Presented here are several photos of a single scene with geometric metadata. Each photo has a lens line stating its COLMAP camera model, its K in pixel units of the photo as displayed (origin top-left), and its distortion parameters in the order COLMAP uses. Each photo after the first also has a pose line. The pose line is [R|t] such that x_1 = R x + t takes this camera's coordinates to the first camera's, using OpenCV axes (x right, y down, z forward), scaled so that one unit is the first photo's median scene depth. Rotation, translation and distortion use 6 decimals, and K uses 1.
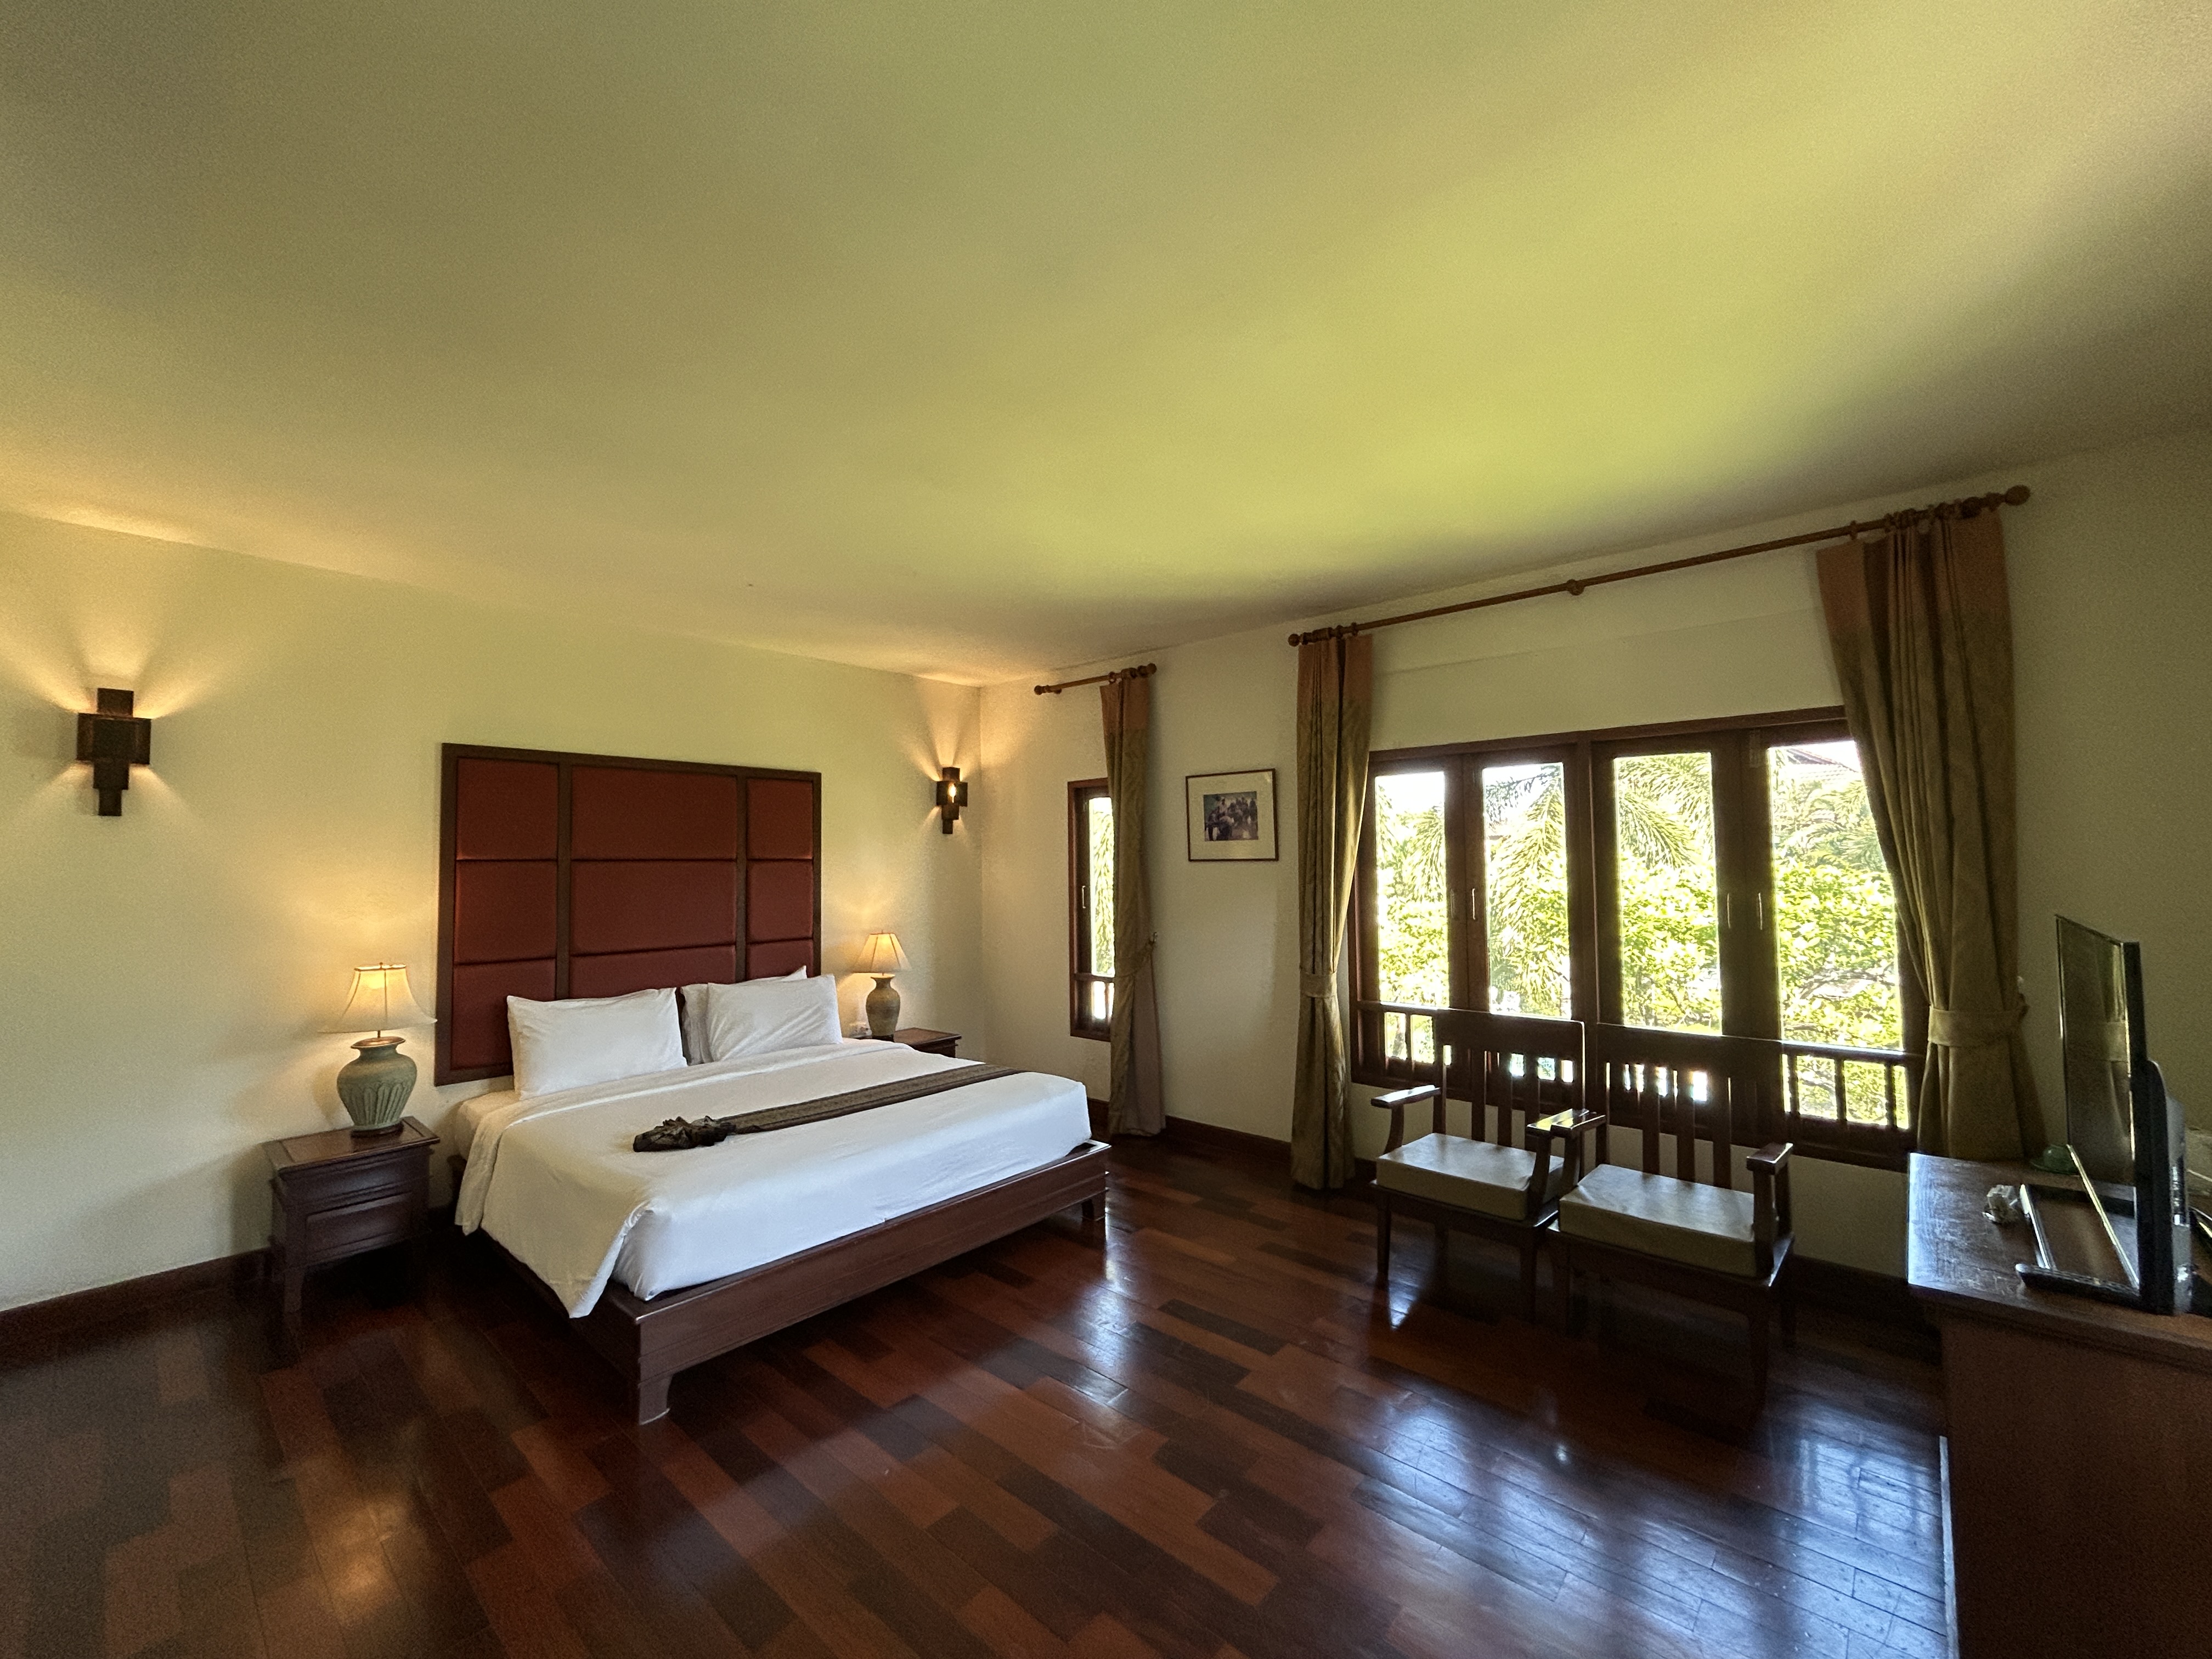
lens RADIAL K [[896.0, 0, 1104.8], [0, 896.0, 828.0], [0, 0, 1]] dist [-0.001688, 0.001032]
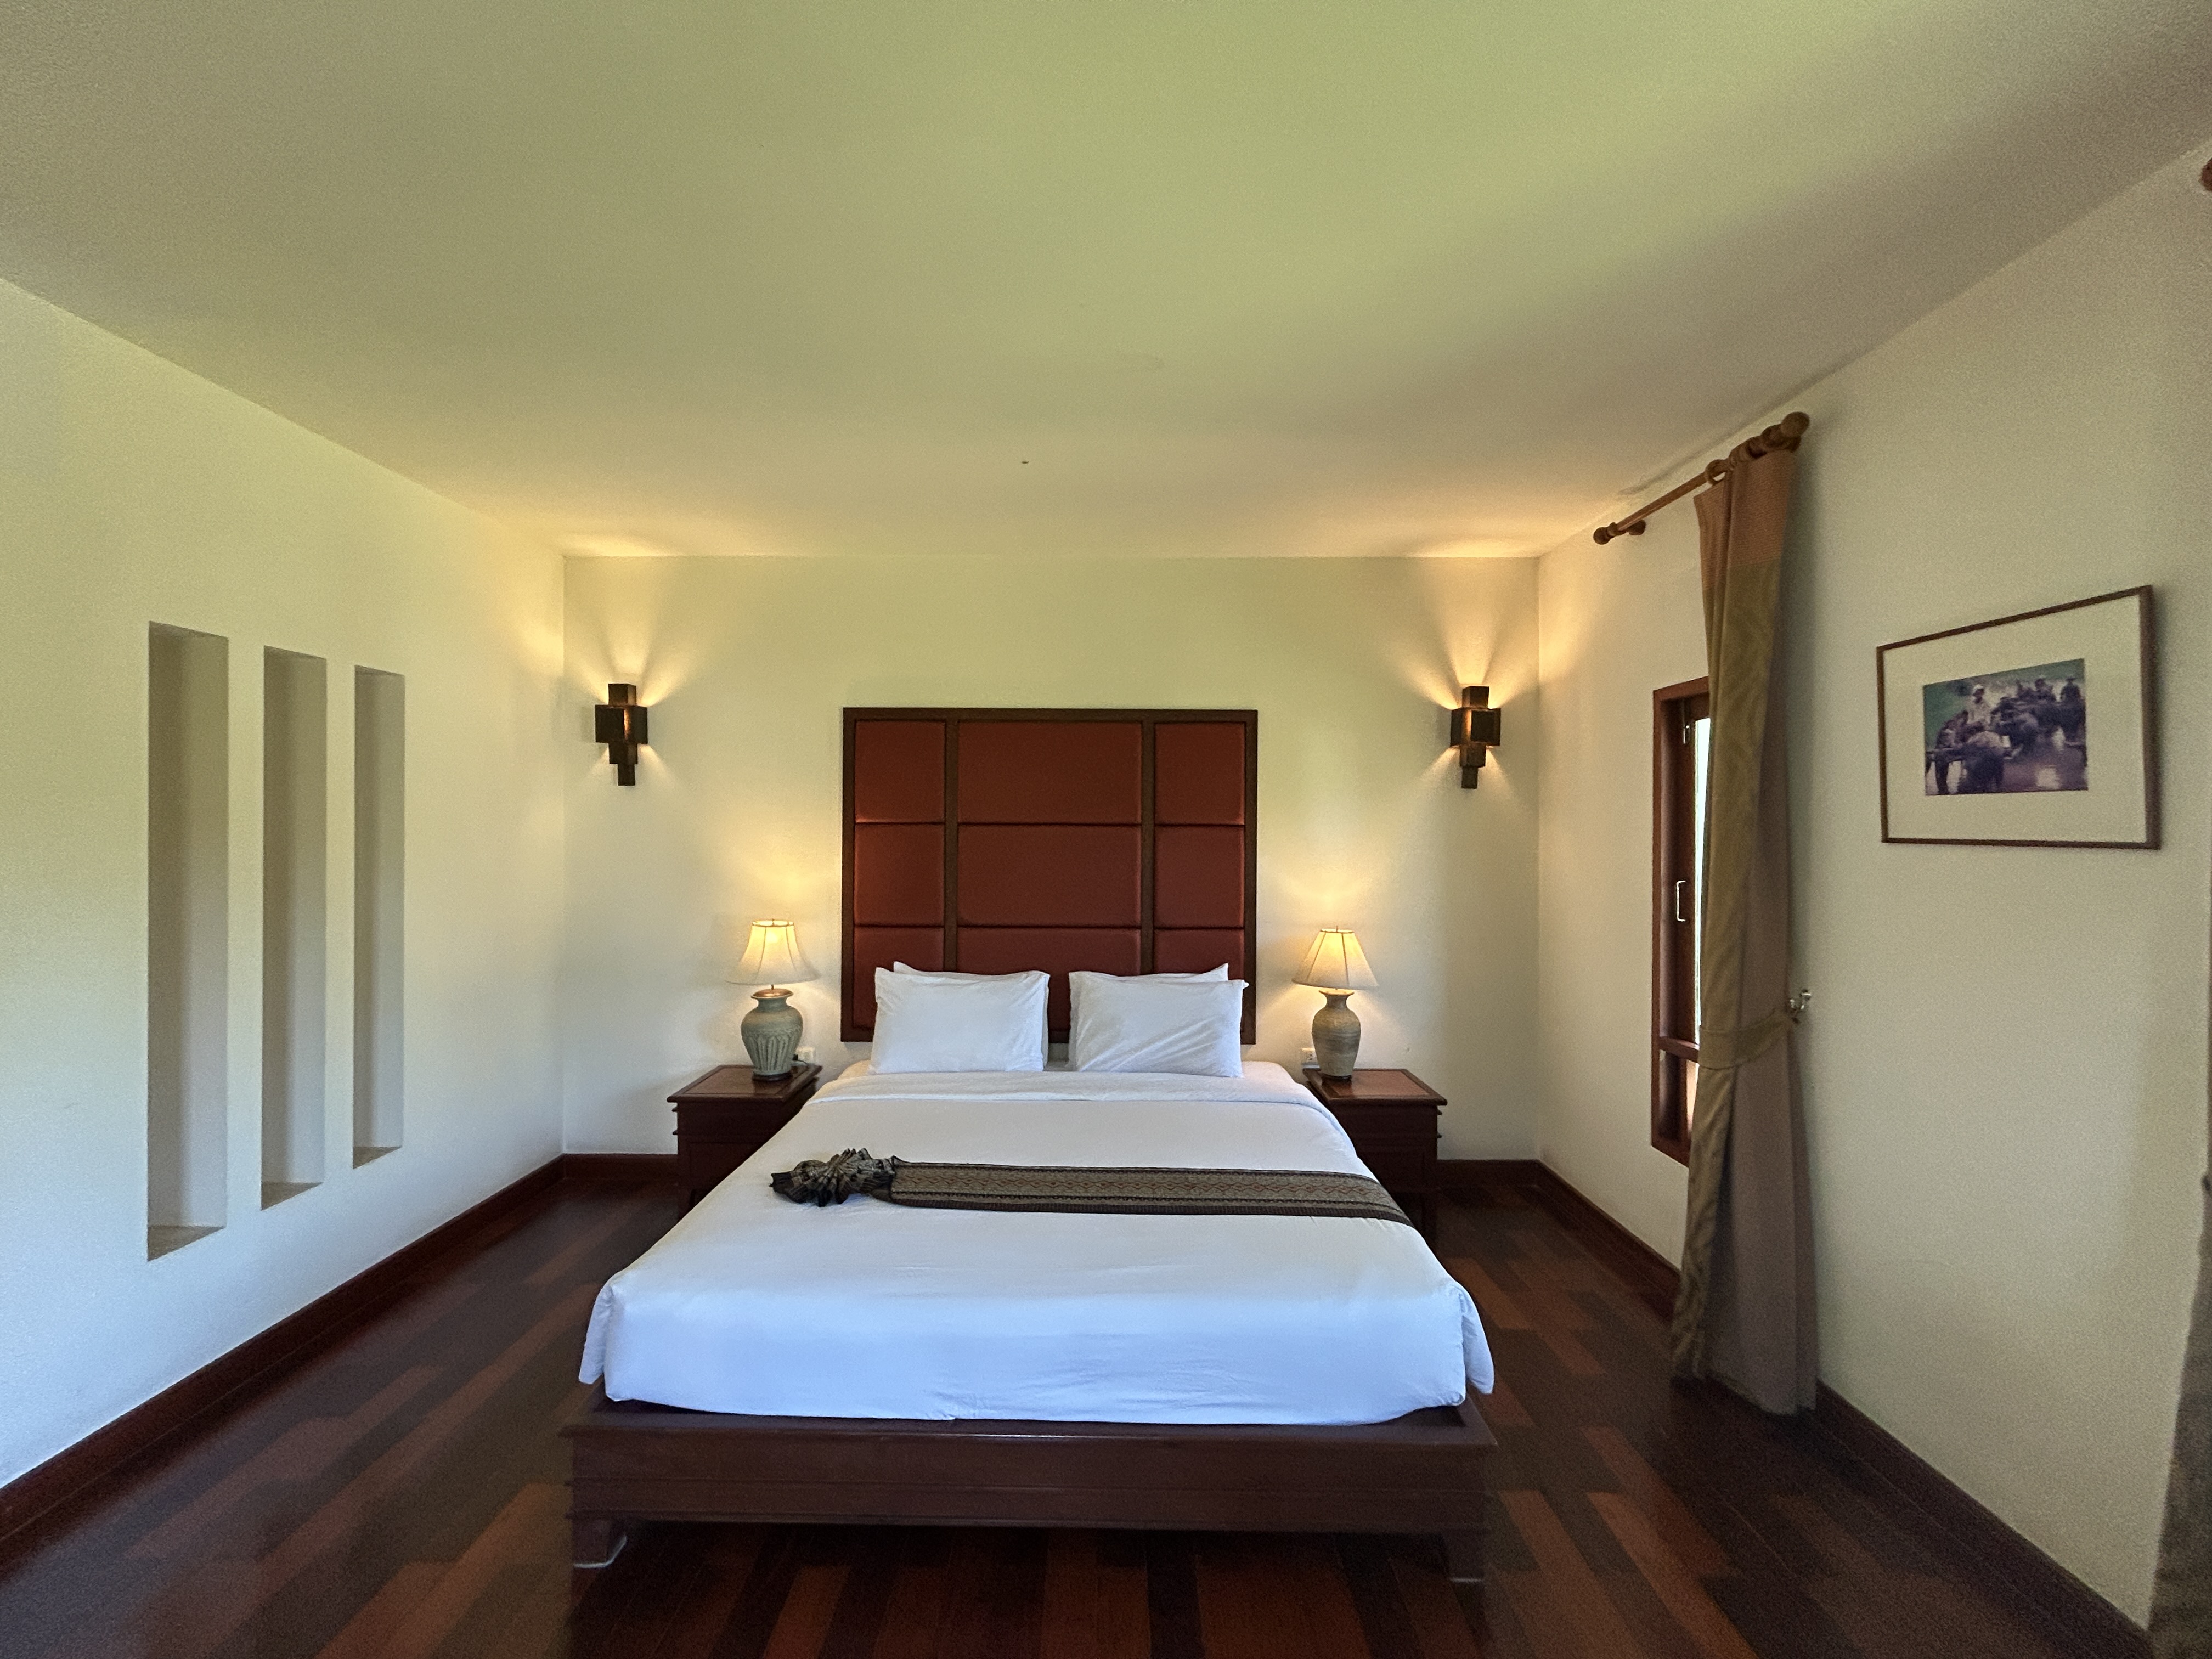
lens RADIAL K [[896.0, 0, 1101.5], [0, 896.0, 825.7], [0, 0, 1]] dist [-0.001688, 0.001032]
pose [[0.657319, 0.014812, -0.753467, 0.190475], [0.018166, 0.999205, 0.035490, 0.007465], [0.753394, -0.037016, 0.656527, 0.472267]]
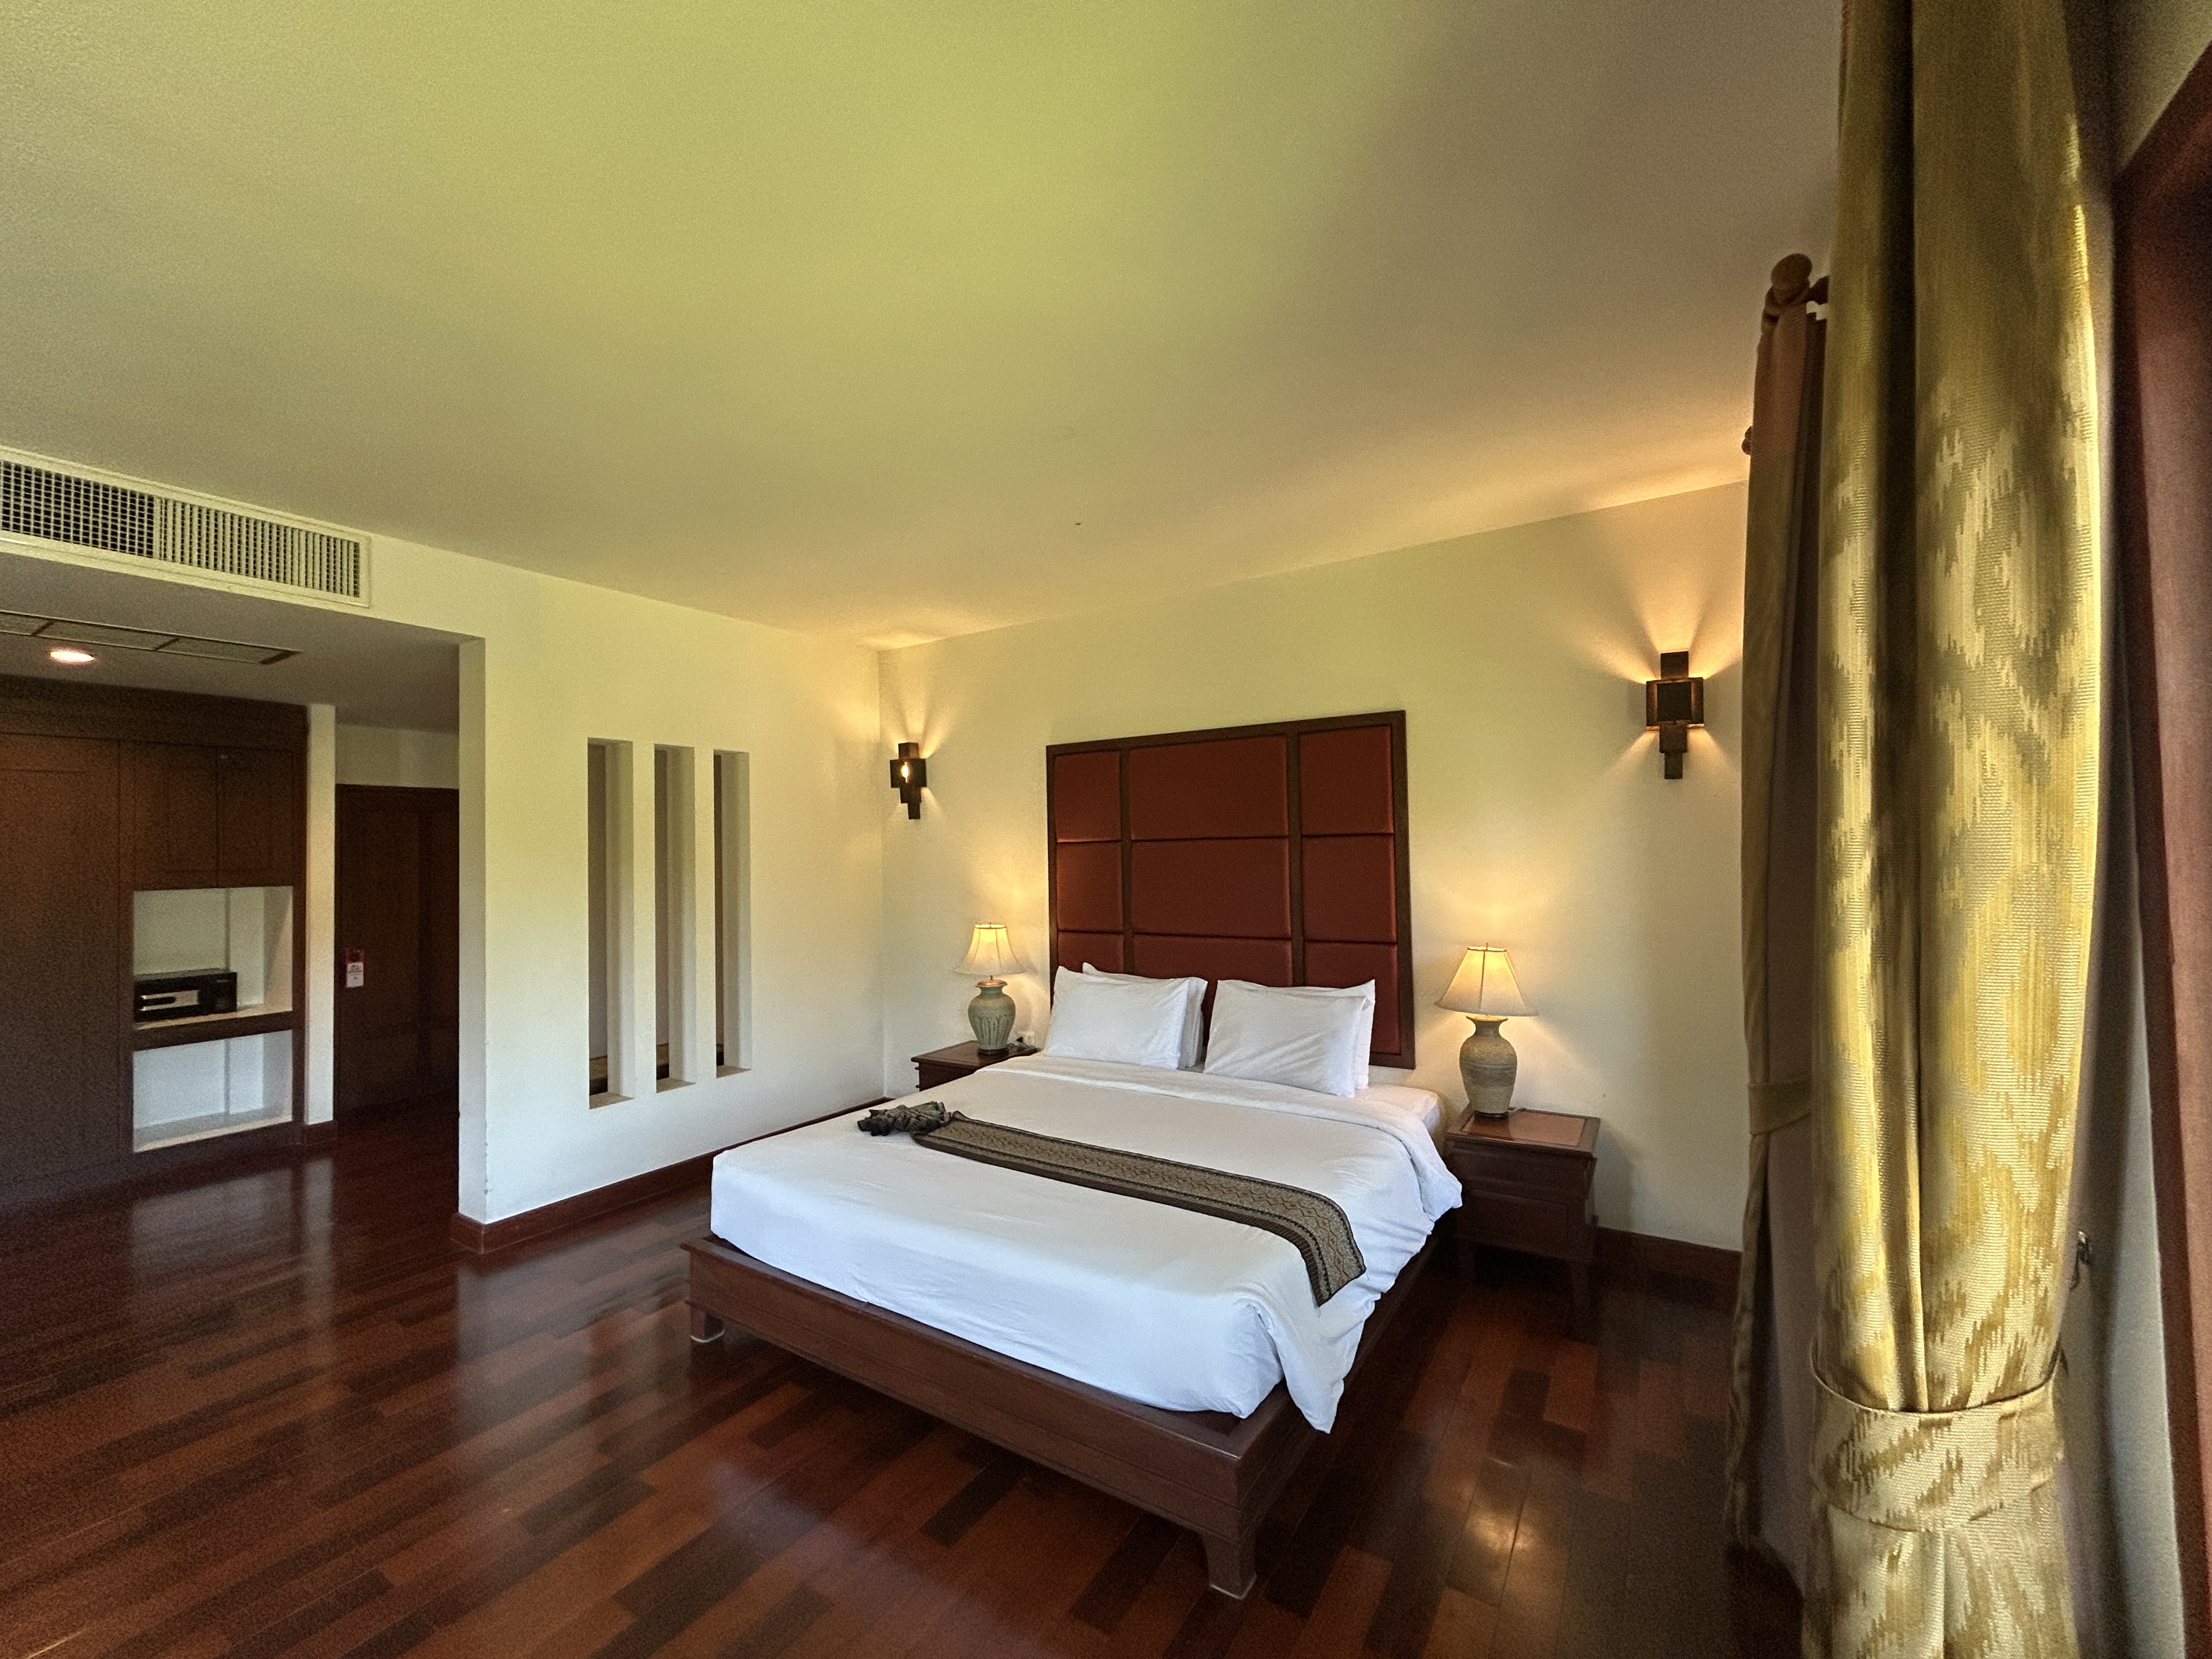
lens RADIAL K [[896.0, 0, 1097.6], [0, 896.0, 821.1], [0, 0, 1]] dist [-0.001688, 0.001032]
pose [[0.147548, -0.025823, -0.988718, 0.396679], [0.060315, 0.998034, -0.017065, 0.027072], [0.987214, -0.057116, 0.148815, 0.760404]]
